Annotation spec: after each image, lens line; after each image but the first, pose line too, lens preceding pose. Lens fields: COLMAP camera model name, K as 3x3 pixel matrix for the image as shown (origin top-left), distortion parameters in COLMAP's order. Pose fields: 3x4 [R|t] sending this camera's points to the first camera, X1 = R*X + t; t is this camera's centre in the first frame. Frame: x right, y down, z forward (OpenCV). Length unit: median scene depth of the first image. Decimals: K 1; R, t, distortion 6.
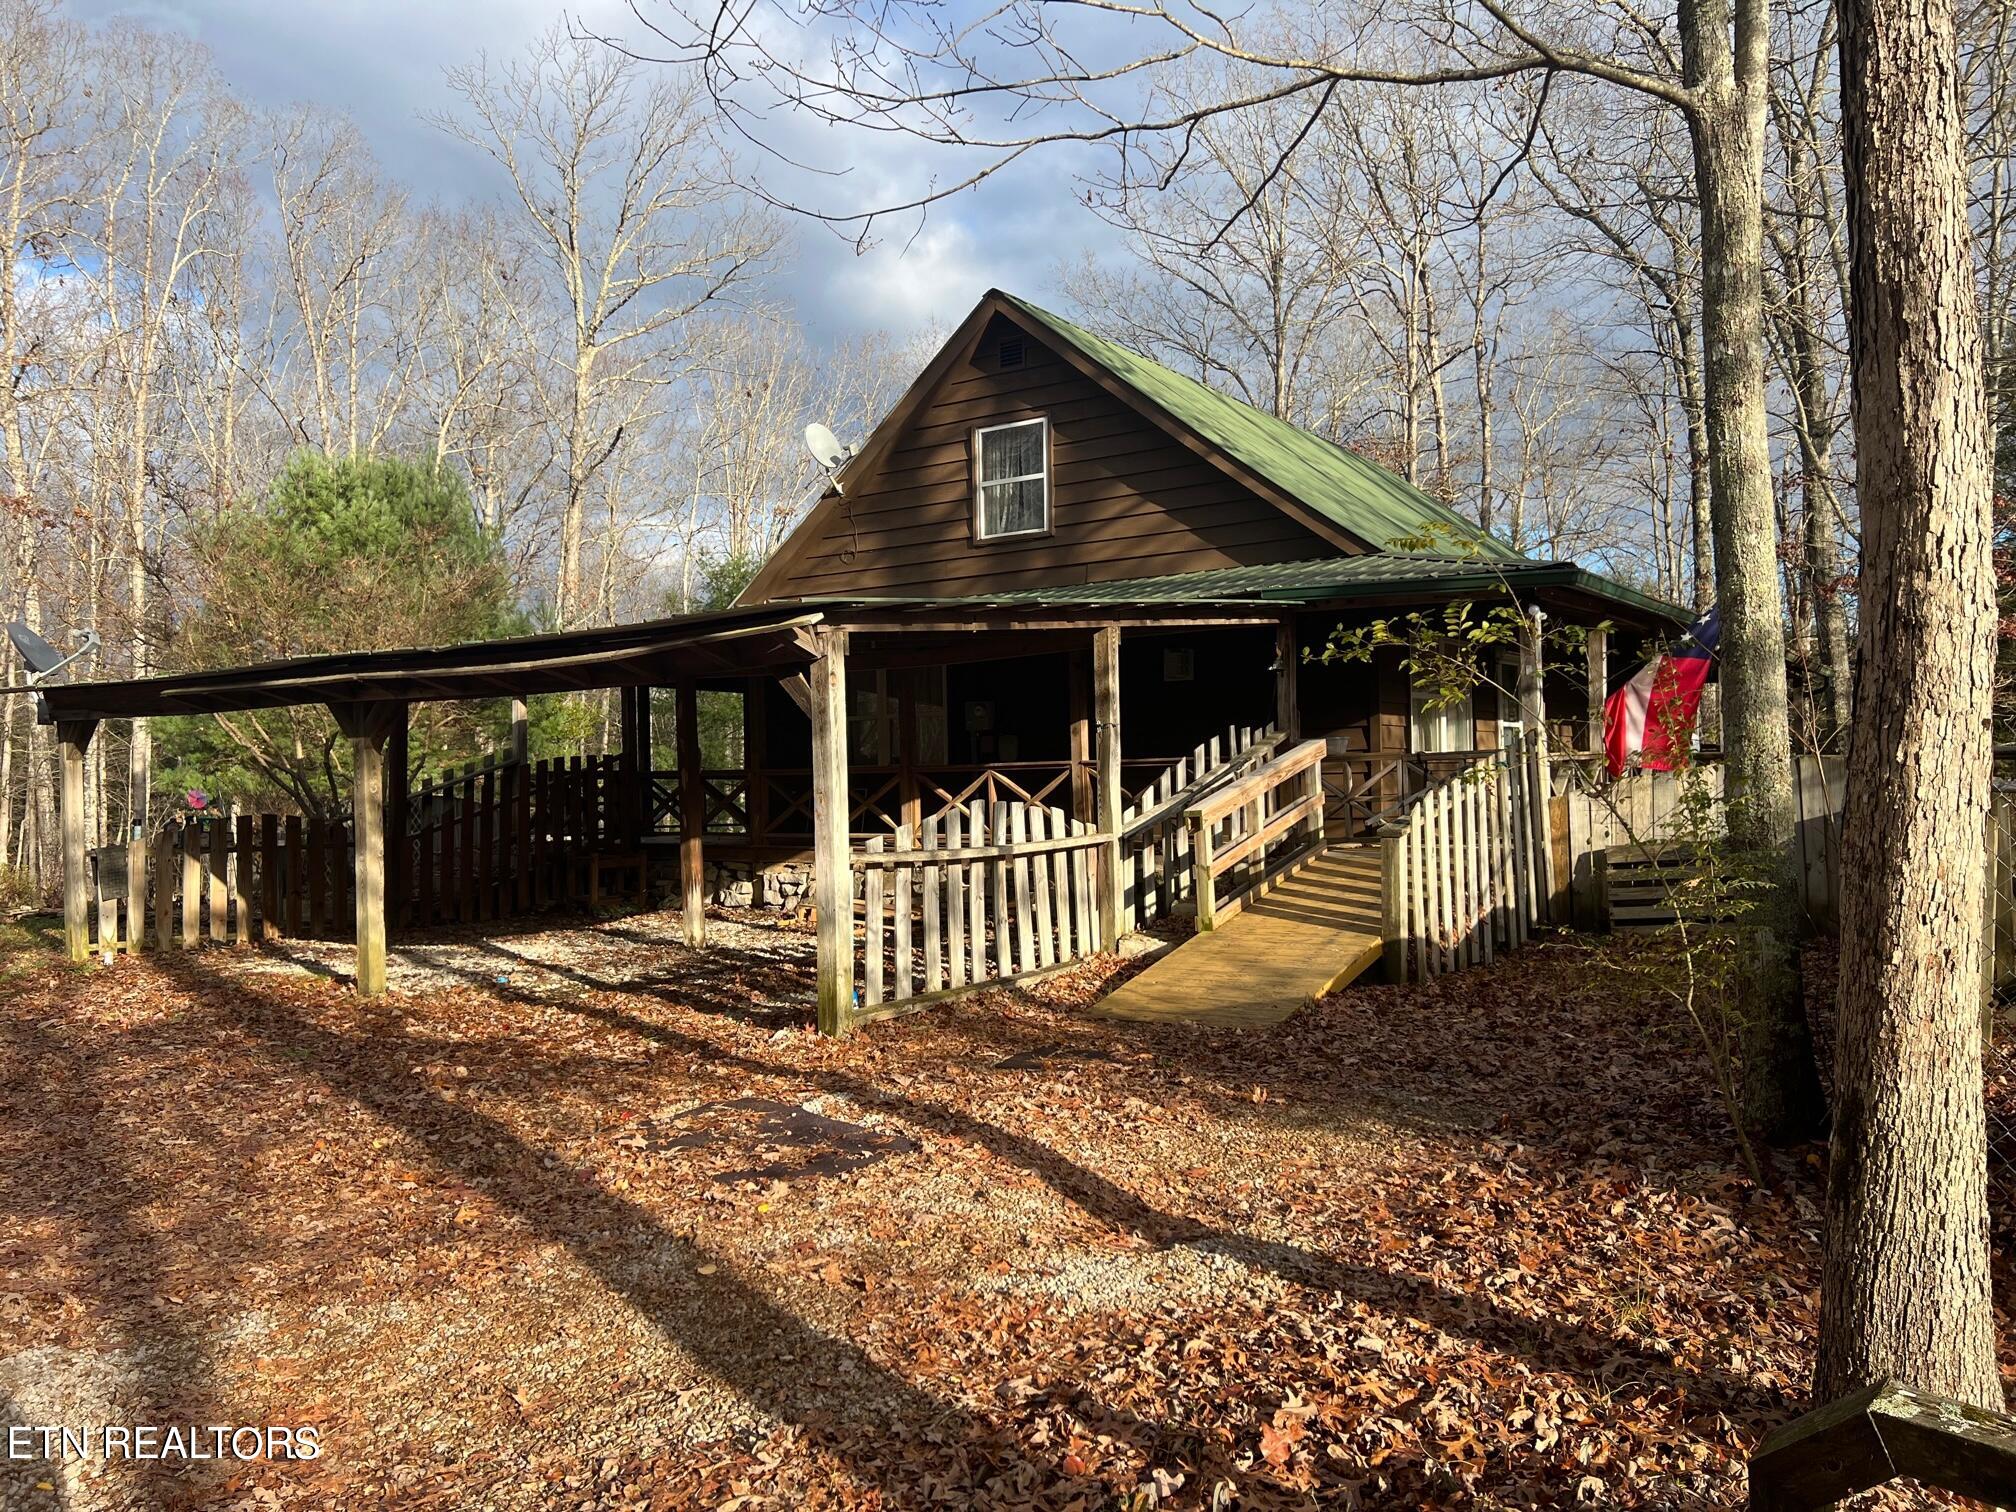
lens RADIAL K [[1456.6, 0, 1008.2], [0, 1456.6, 741.8], [0, 0, 1]] dist [0.043576, -0.061865]
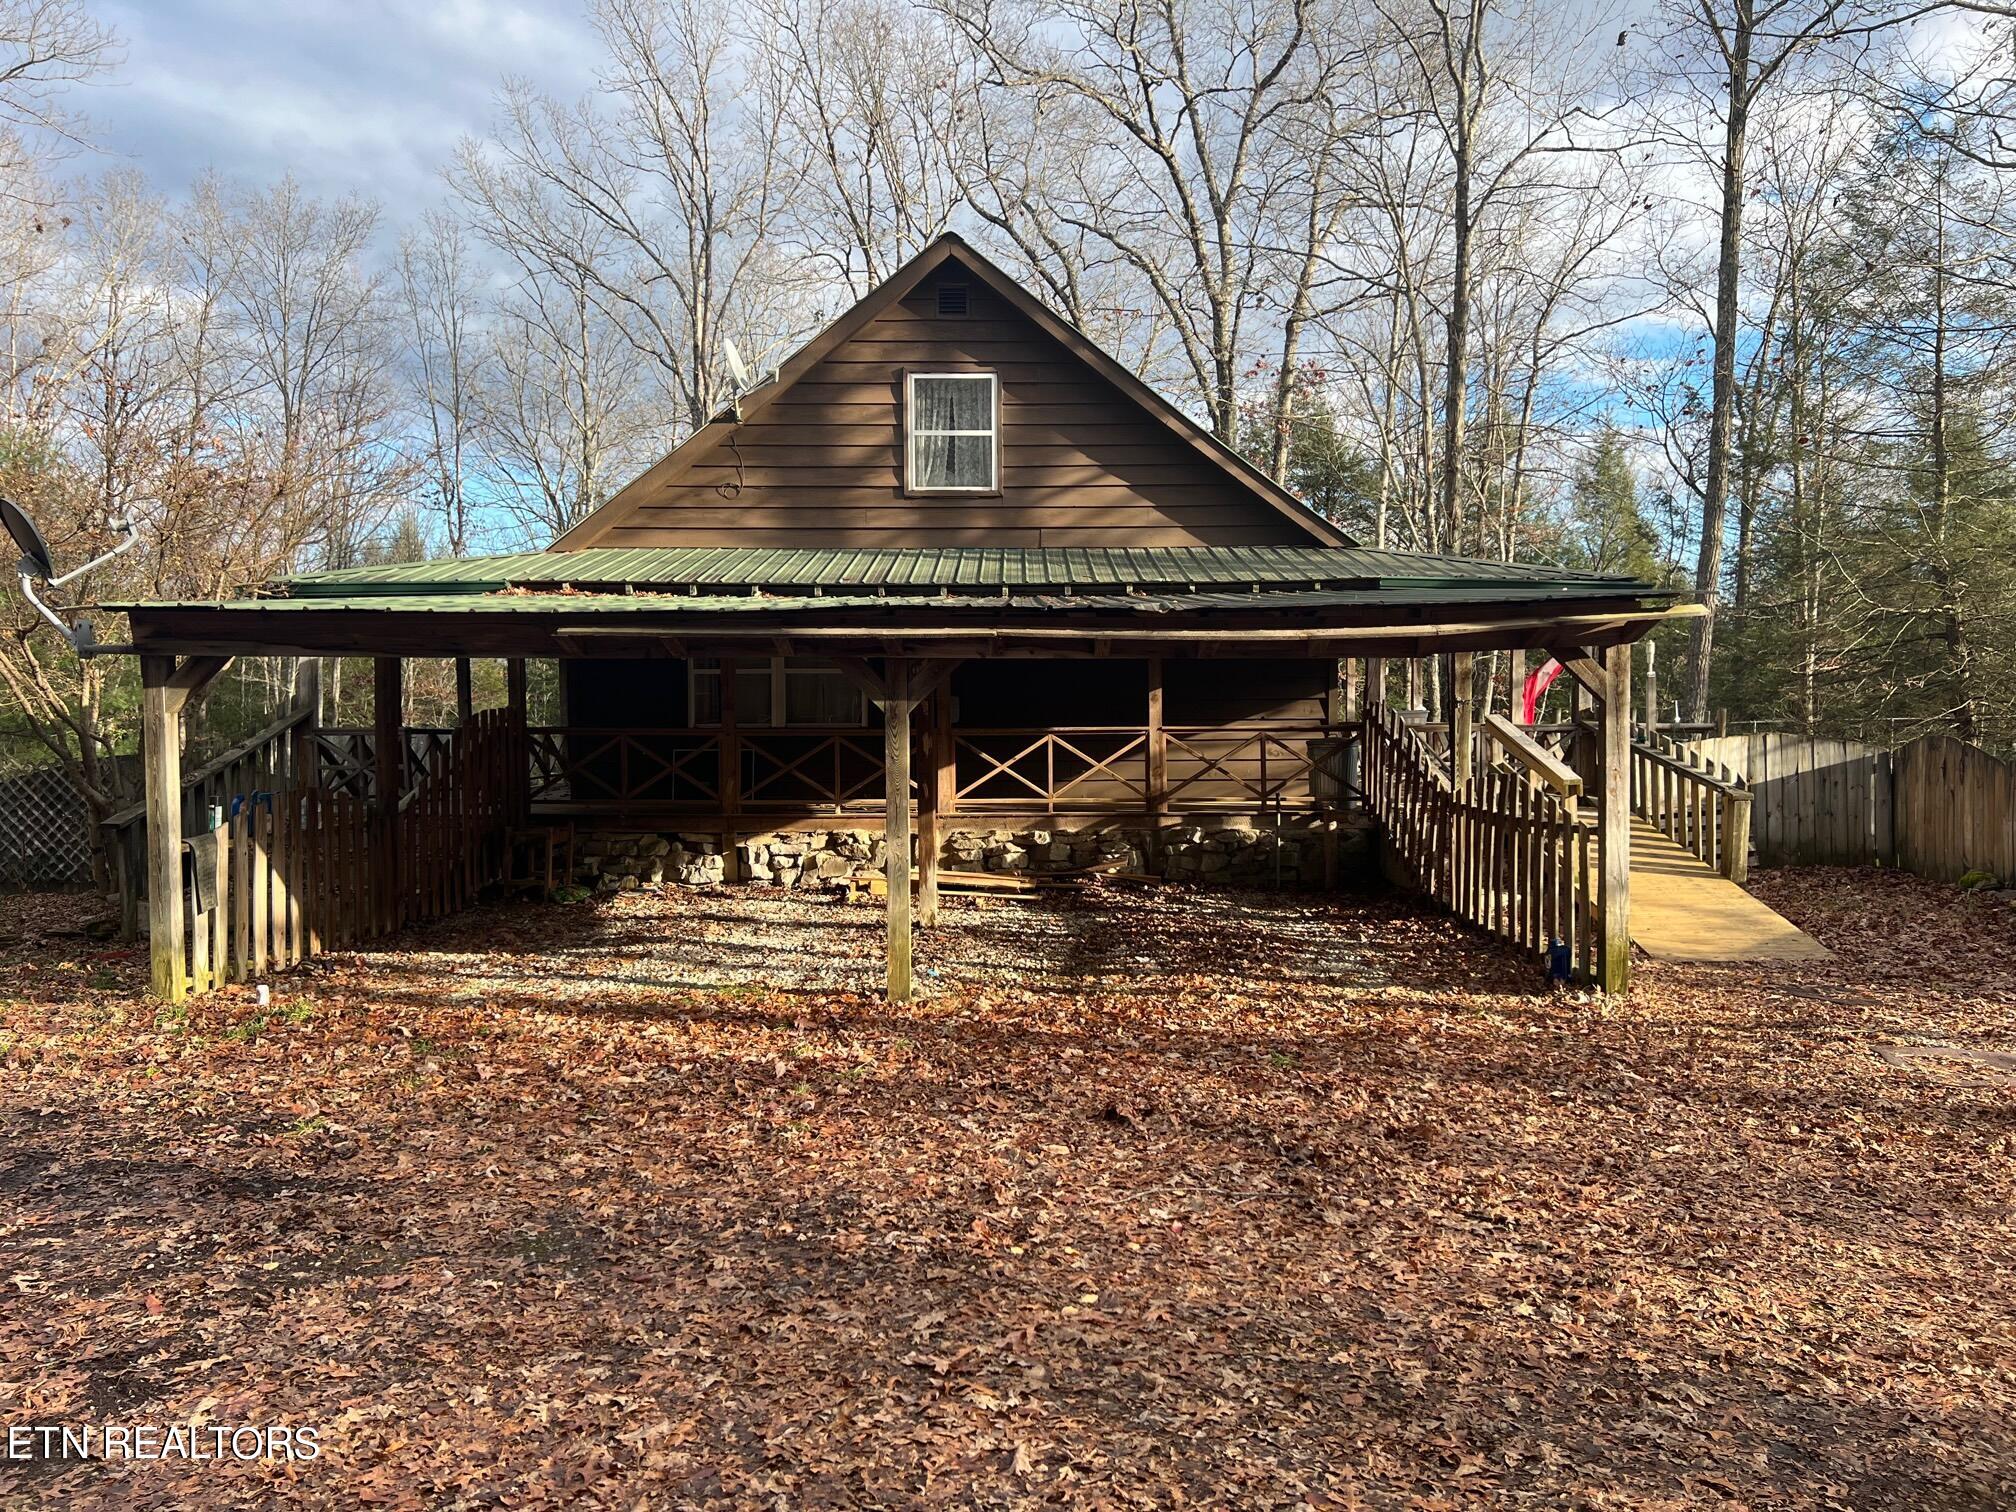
lens RADIAL K [[1456.6, 0, 1008.2], [0, 1456.6, 741.8], [0, 0, 1]] dist [0.043576, -0.061865]
pose [[0.835703, 0.007389, 0.549132, -0.506627], [-0.026921, 0.999259, 0.027524, -0.001754], [-0.548521, -0.037785, 0.835282, 0.161886]]
